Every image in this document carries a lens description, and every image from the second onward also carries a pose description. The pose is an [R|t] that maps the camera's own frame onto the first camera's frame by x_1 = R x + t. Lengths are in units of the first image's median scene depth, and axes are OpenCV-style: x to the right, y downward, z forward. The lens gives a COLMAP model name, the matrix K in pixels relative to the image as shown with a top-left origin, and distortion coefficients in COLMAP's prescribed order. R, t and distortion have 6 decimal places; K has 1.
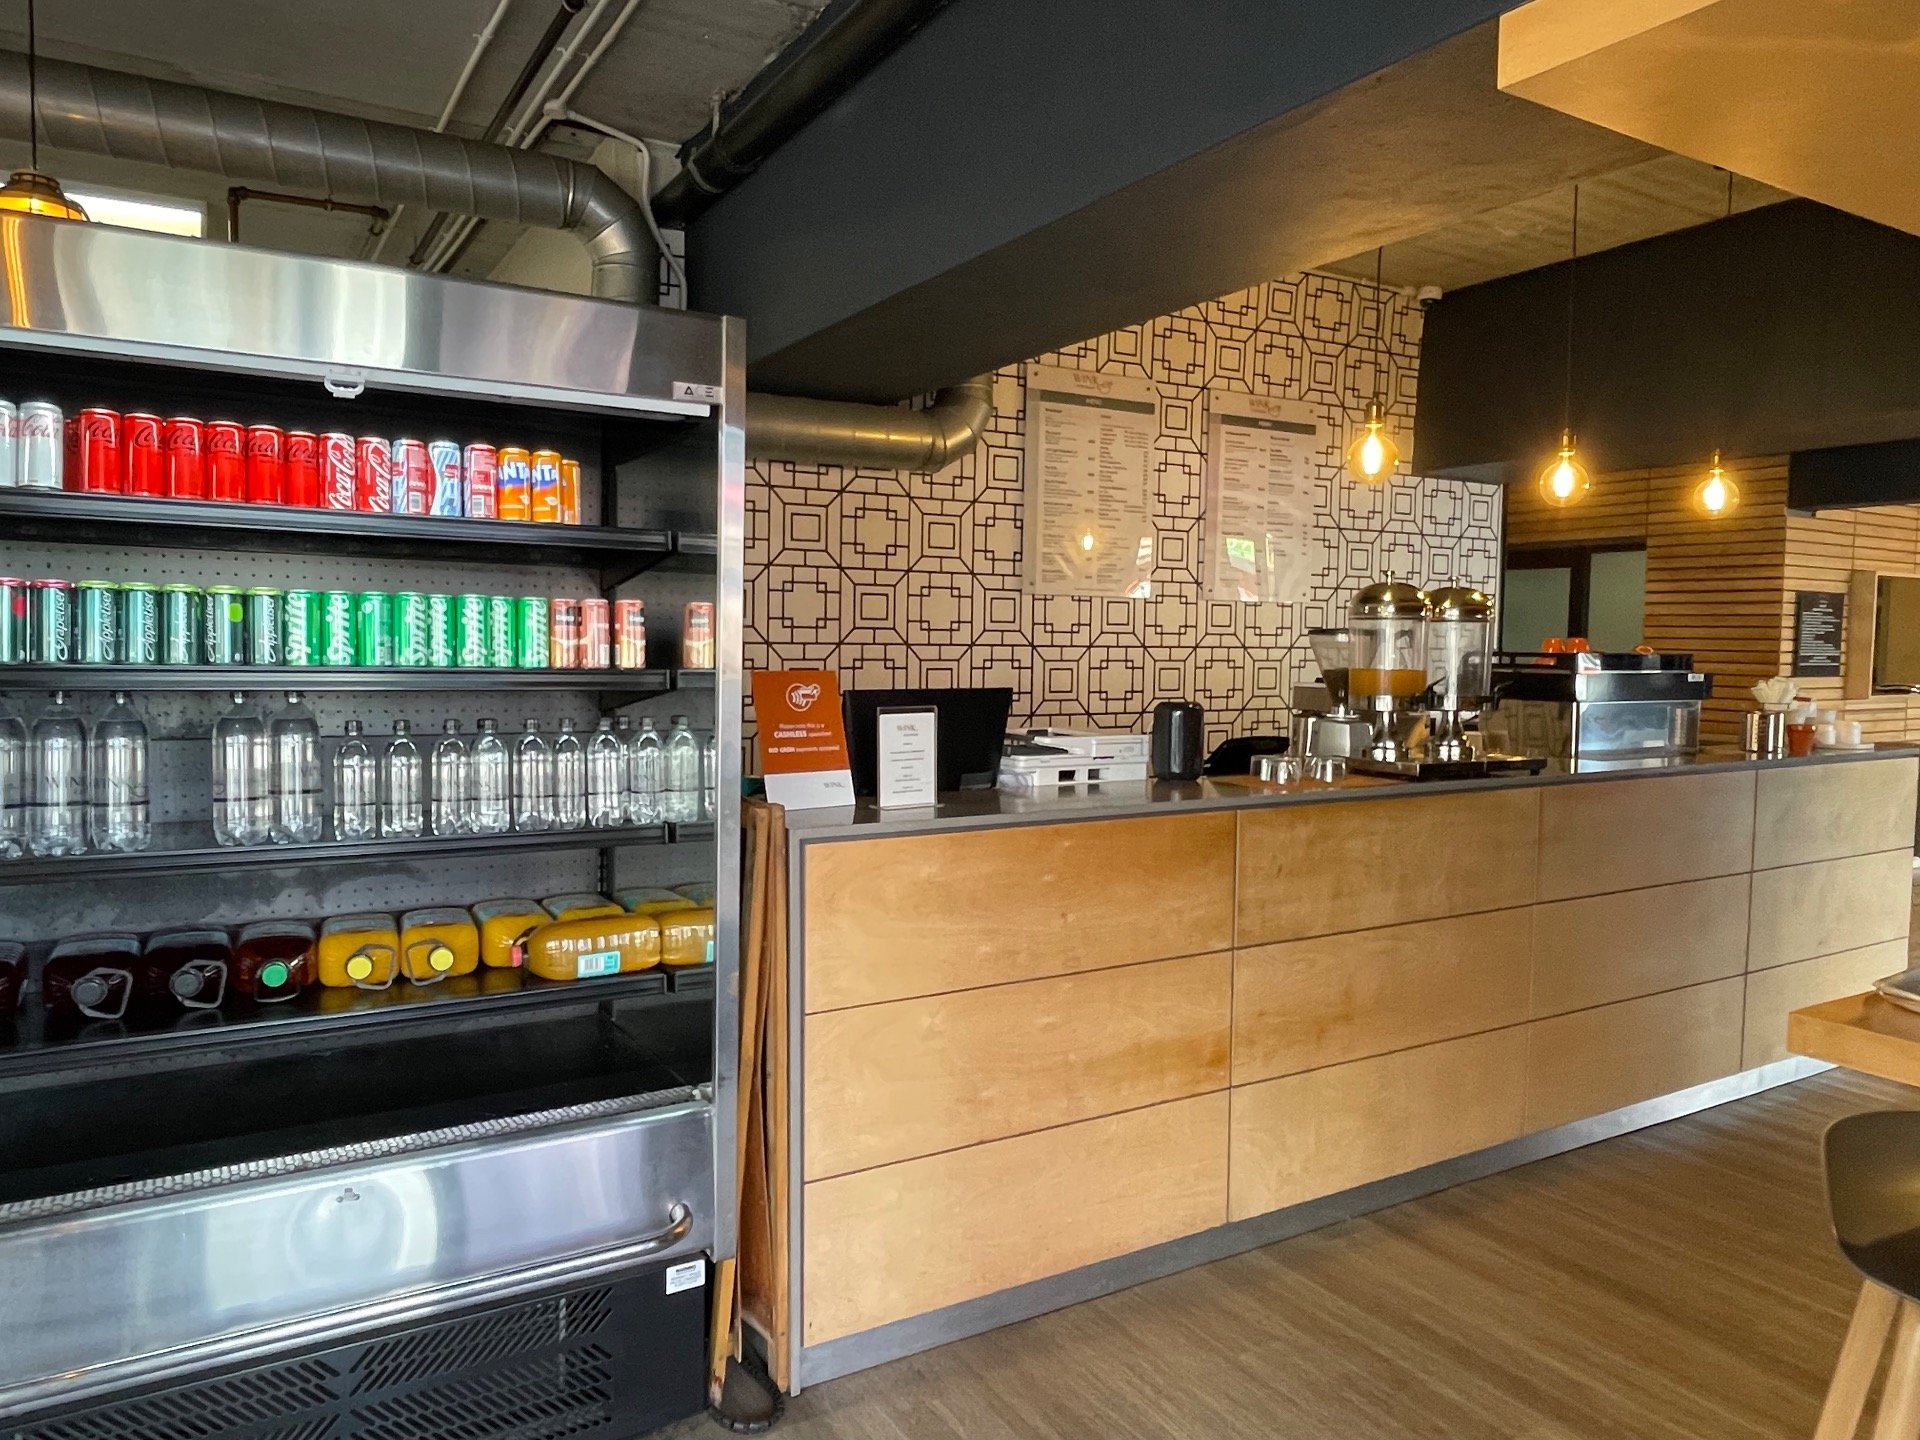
lens RADIAL K [[1290.0, 0, 945.6], [0, 1290.0, 718.4], [0, 0, 1]] dist [-0.011066, -0.004962]
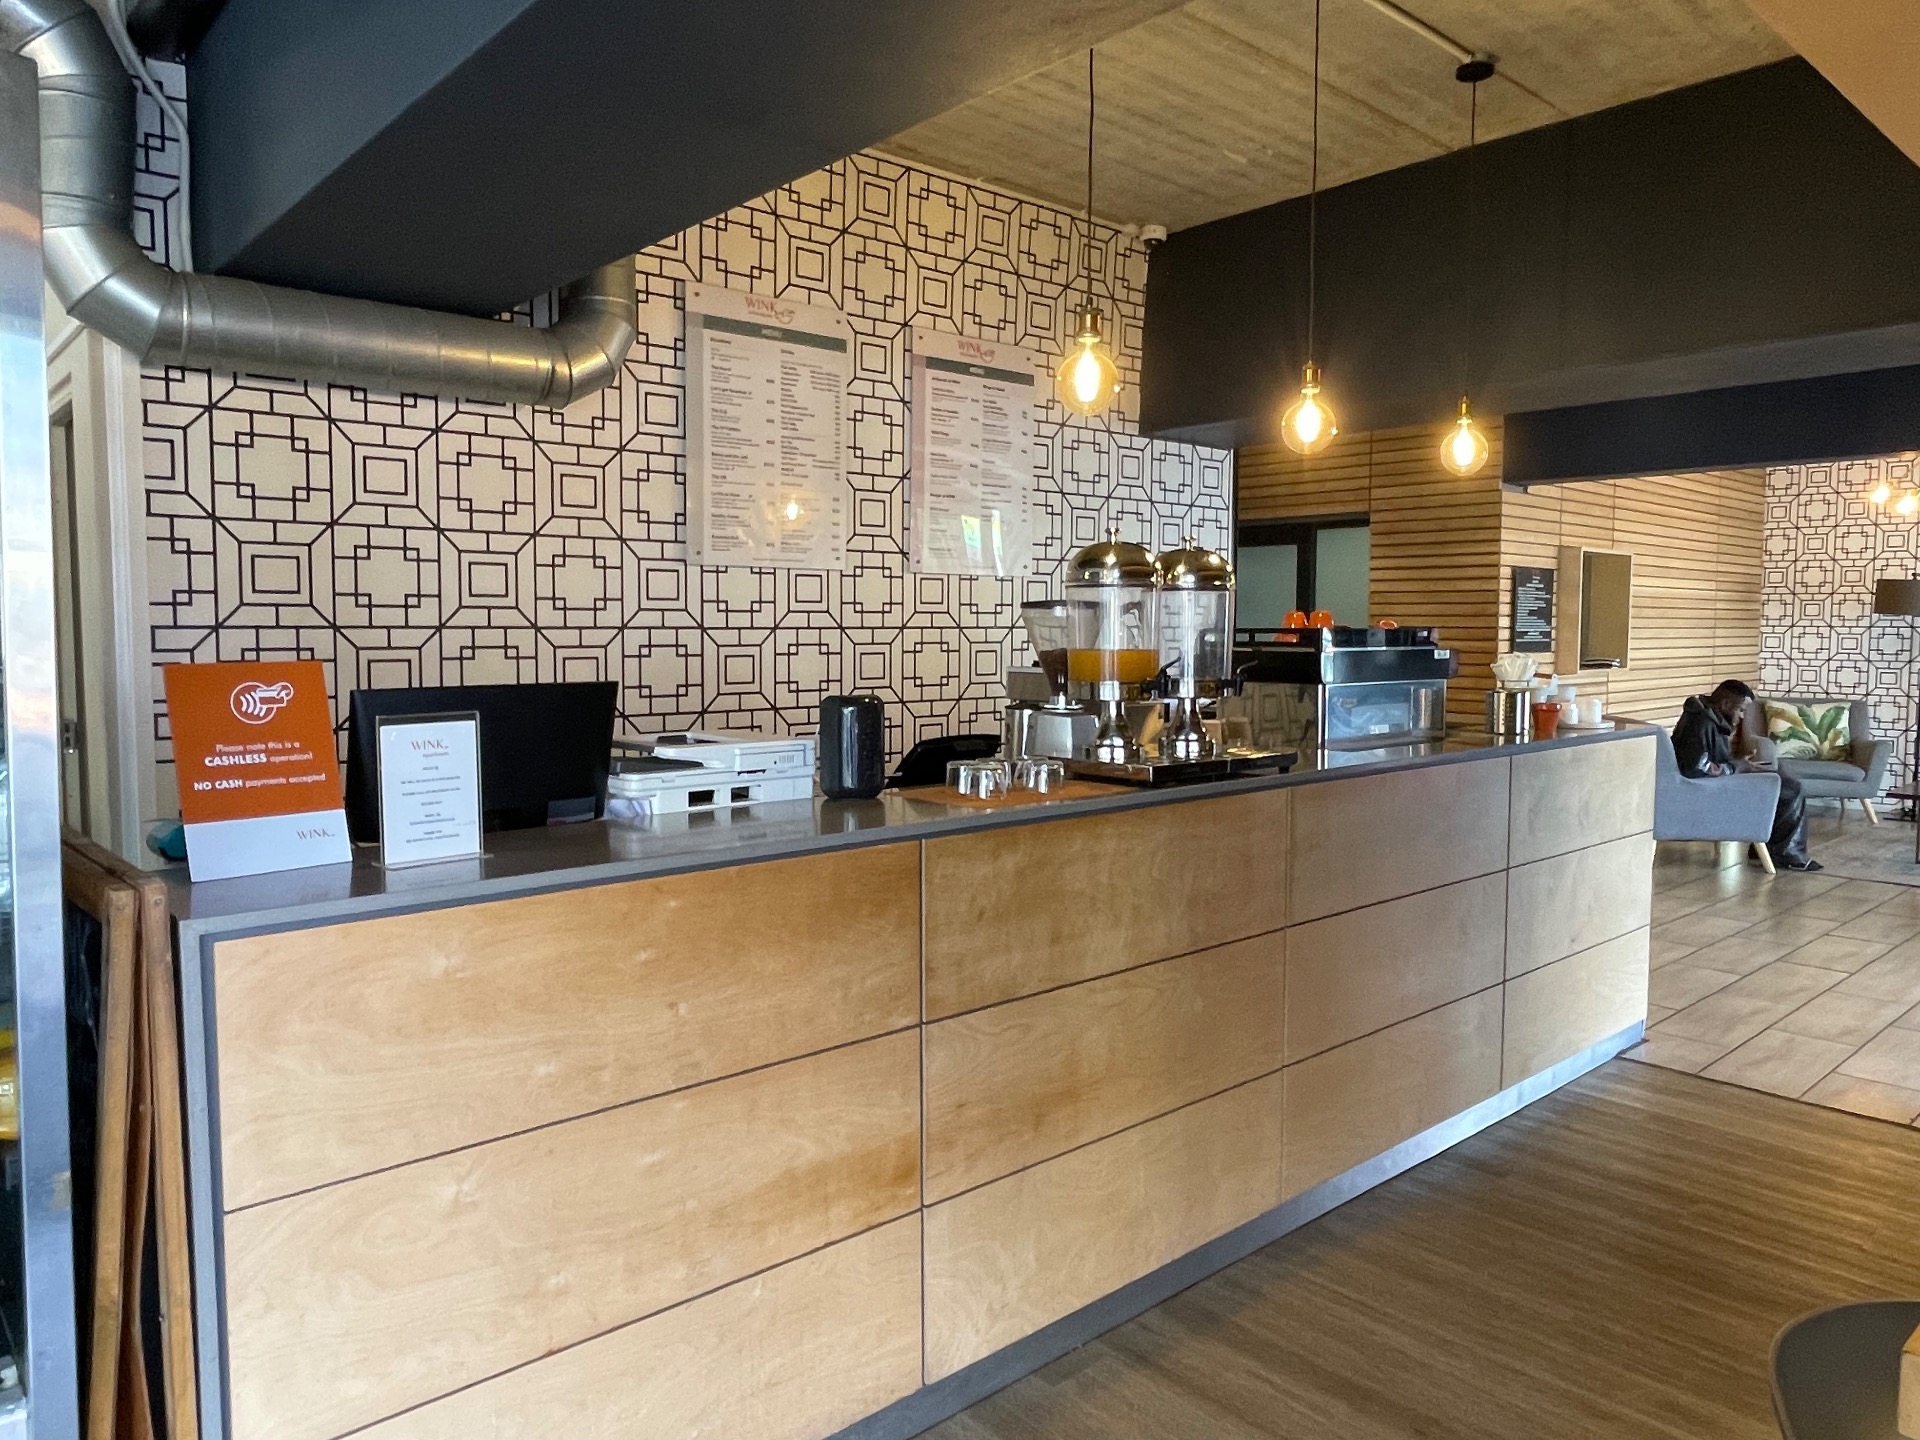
lens RADIAL K [[1290.0, 0, 962.7], [0, 1290.0, 716.9], [0, 0, 1]] dist [-0.011066, -0.004962]
pose [[0.978811, -0.024613, 0.203283, 0.078423], [0.023001, 0.999683, 0.010288, -0.005516], [-0.203472, -0.005394, 0.979066, 0.208104]]
